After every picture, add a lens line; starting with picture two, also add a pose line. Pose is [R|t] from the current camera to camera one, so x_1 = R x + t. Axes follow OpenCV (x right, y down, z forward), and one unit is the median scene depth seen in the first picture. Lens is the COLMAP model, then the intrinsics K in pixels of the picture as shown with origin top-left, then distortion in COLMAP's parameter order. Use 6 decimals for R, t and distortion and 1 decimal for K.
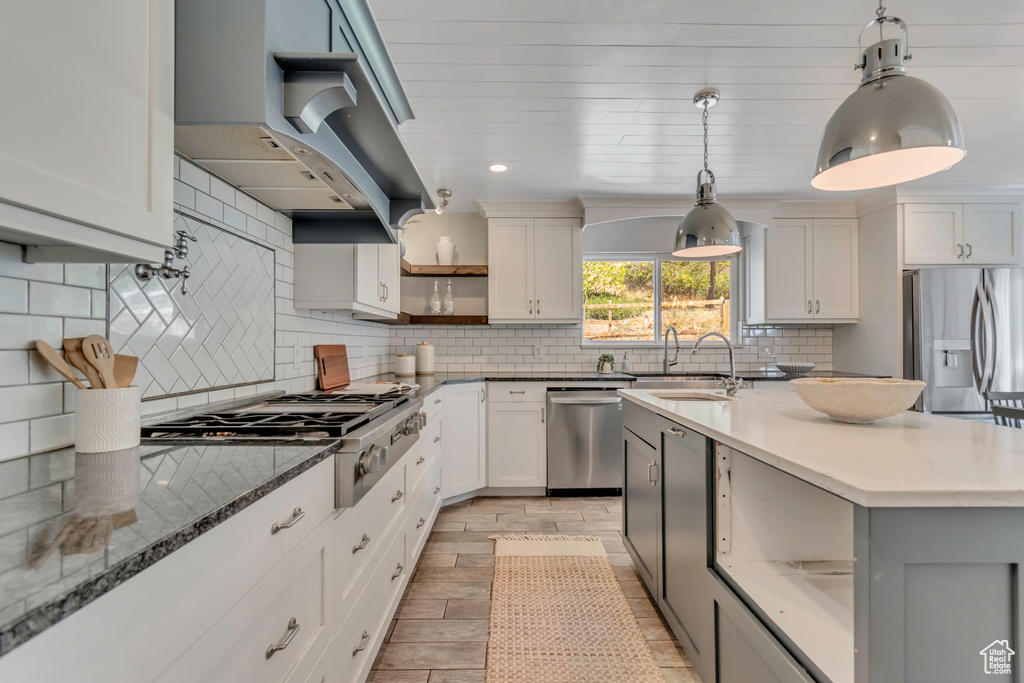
lens RADIAL K [[458.7, 0, 514.3], [0, 458.7, 344.9], [0, 0, 1]] dist [0.005659, 0.000449]
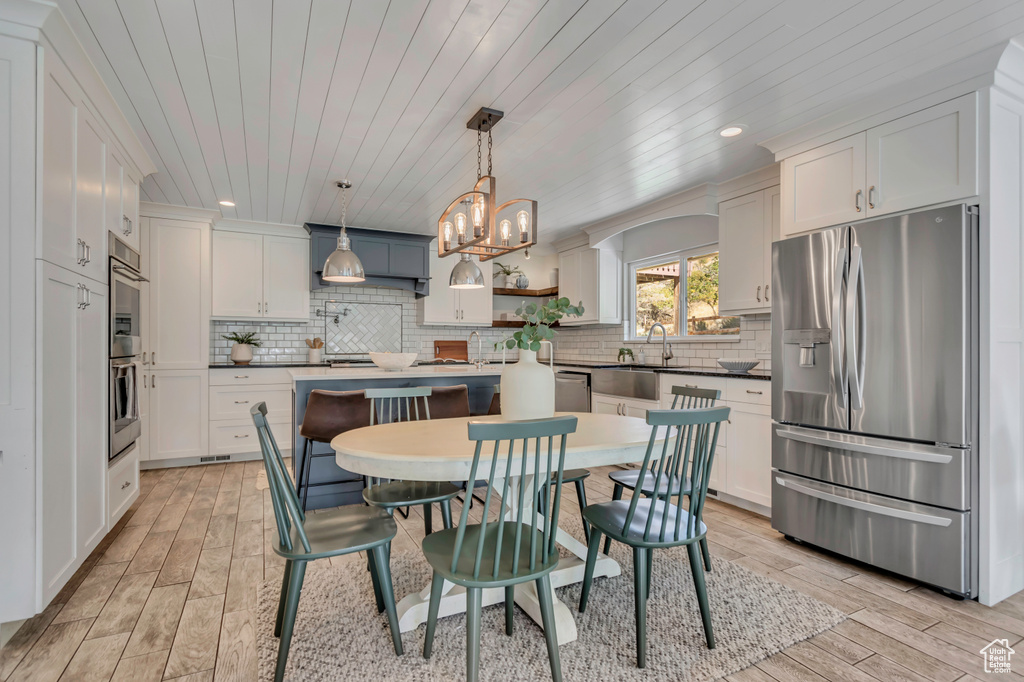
lens RADIAL K [[487.5, 0, 515.8], [0, 487.5, 346.2], [0, 0, 1]] dist [0.000112, -0.000894]
pose [[0.436170, 0.004168, -0.899855, 1.445889], [-0.002662, 0.999991, 0.003342, 0.014666], [0.899860, 0.000938, 0.436177, 0.226159]]
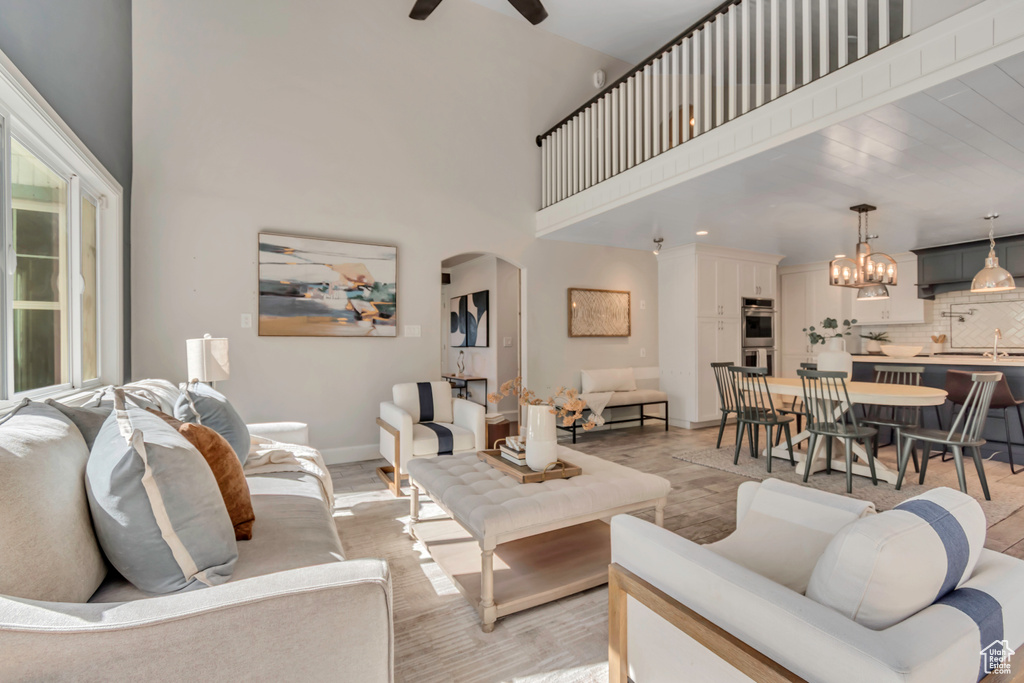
lens RADIAL K [[458.7, 0, 517.2], [0, 458.7, 342.2], [0, 0, 1]] dist [0.005659, 0.000449]
pose [[-0.876547, 0.005912, -0.481280, 2.159520], [0.008340, 0.999961, -0.002906, 0.016528], [0.481244, -0.006561, -0.876562, 1.171056]]
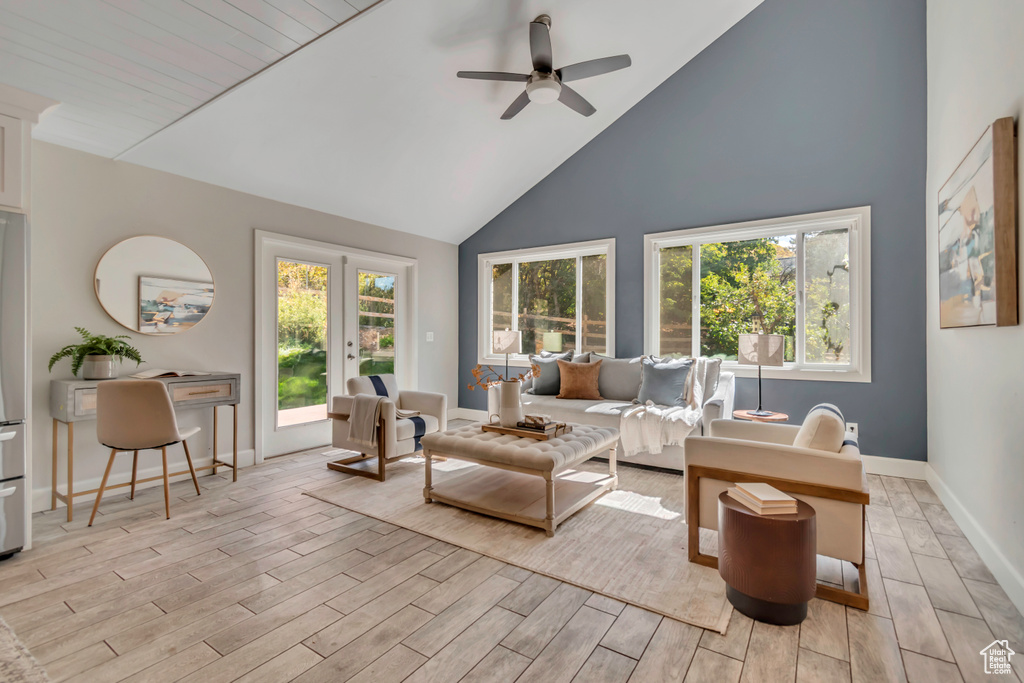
lens RADIAL K [[458.7, 0, 513.1], [0, 458.7, 338.1], [0, 0, 1]] dist [0.005659, 0.000449]
pose [[0.574507, 0.003126, 0.818494, 0.975275], [-0.005689, 0.999984, 0.000174, 0.015765], [-0.818480, -0.004757, 0.574516, 0.010352]]
